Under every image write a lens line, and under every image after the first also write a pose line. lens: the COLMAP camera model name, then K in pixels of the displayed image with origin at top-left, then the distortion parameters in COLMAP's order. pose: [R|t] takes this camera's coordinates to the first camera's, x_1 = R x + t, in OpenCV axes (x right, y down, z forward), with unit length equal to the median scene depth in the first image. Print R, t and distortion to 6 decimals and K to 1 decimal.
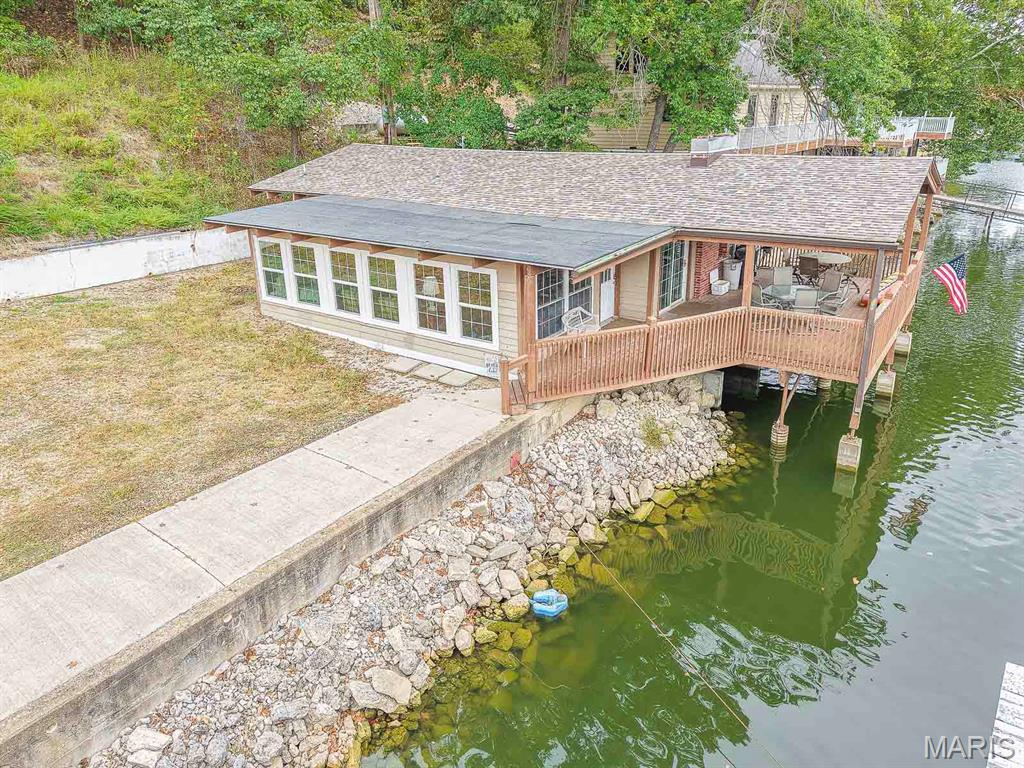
lens RADIAL K [[676.0, 0, 496.2], [0, 676.0, 362.7], [0, 0, 1]] dist [0.055187, -0.060795]
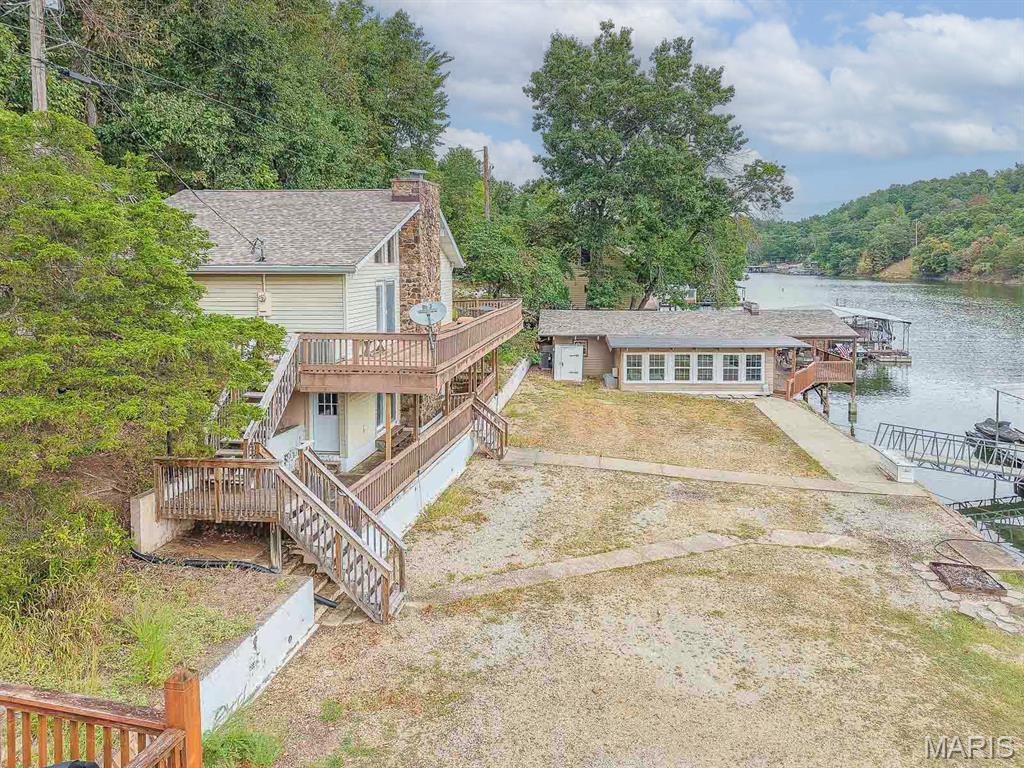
lens RADIAL K [[699.7, 0, 537.9], [0, 699.7, 324.7], [0, 0, 1]] dist [-0.001595, -0.004237]
pose [[0.827749, -0.031674, 0.560203, -2.354414], [0.180625, 0.960301, -0.212595, 0.193803], [-0.531230, 0.277162, 0.800610, -0.850044]]
